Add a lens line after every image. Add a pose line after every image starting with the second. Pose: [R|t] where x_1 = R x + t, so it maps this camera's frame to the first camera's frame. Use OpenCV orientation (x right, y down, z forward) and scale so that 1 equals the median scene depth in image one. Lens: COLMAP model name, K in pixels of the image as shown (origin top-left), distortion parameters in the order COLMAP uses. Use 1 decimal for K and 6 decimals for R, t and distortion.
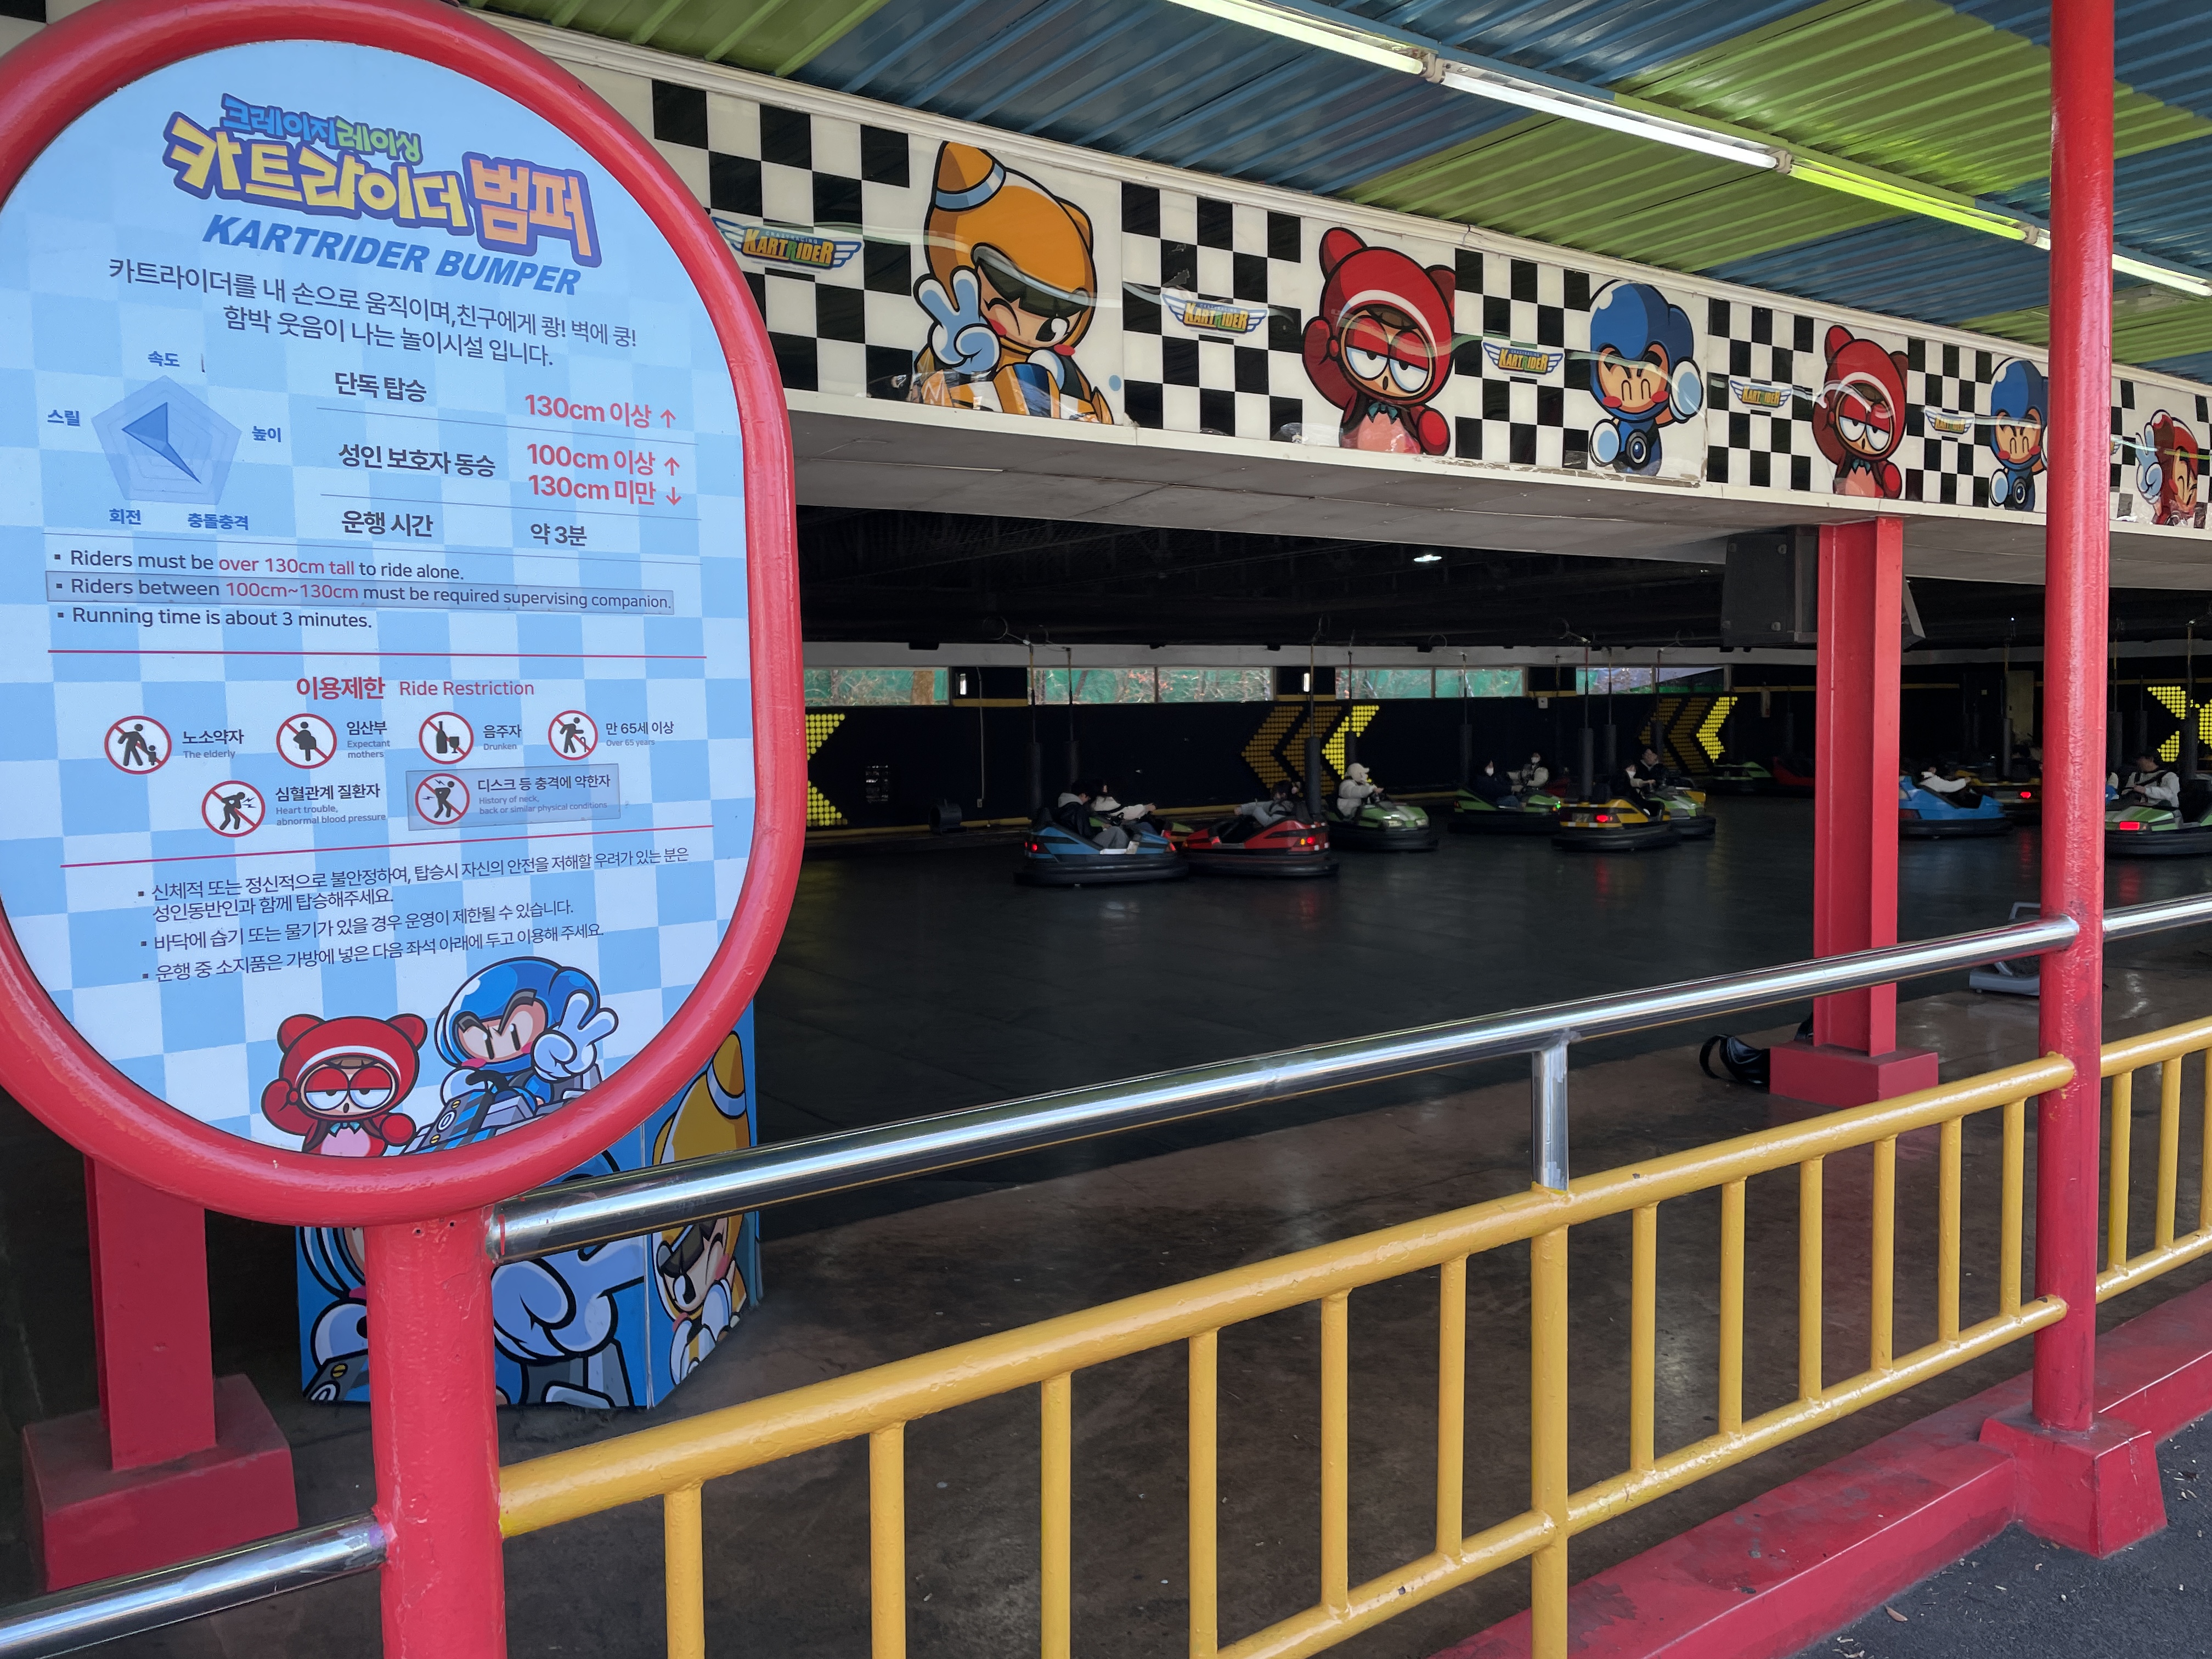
lens RADIAL K [[1643.5, 0, 1106.0], [0, 1643.5, 829.5], [0, 0, 1]] dist [0.051672, -0.048639]
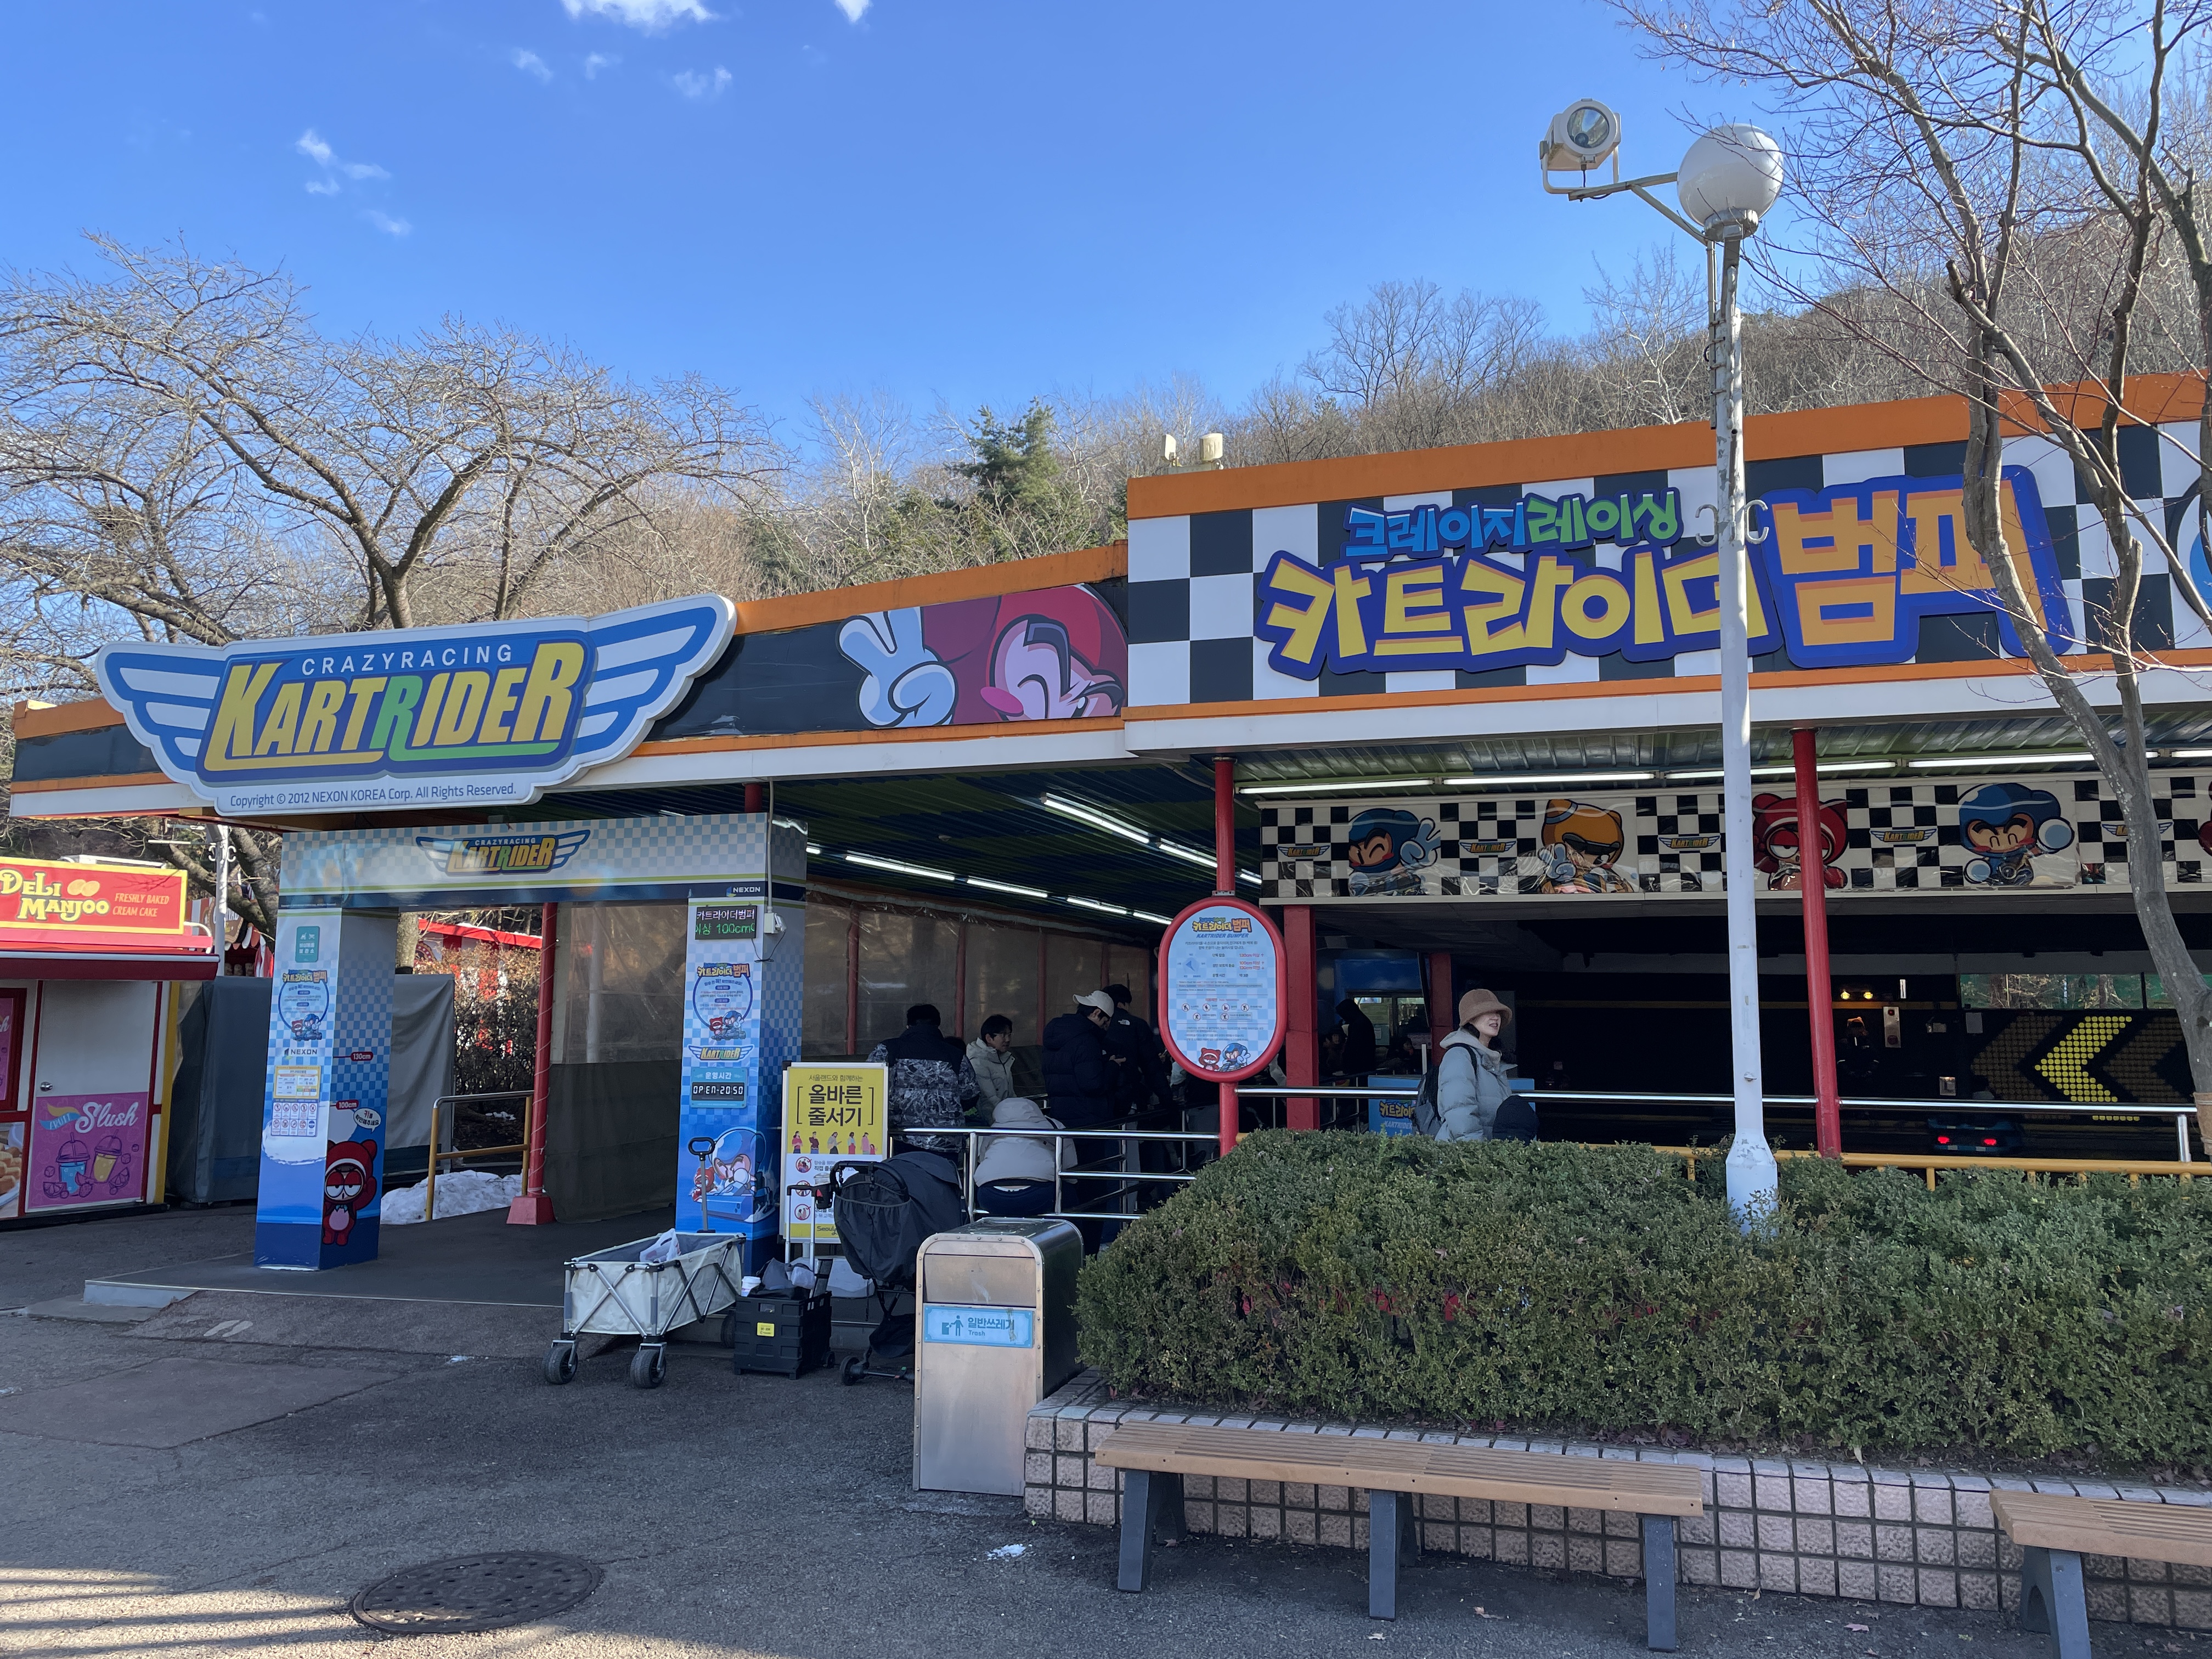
lens RADIAL K [[1643.5, 0, 1106.0], [0, 1643.5, 829.5], [0, 0, 1]] dist [0.051672, -0.048639]
pose [[0.602535, -0.067610, -0.795224, 1.640252], [-0.073884, 0.987401, -0.139931, 0.070331], [0.794665, 0.143067, 0.589948, -1.197241]]
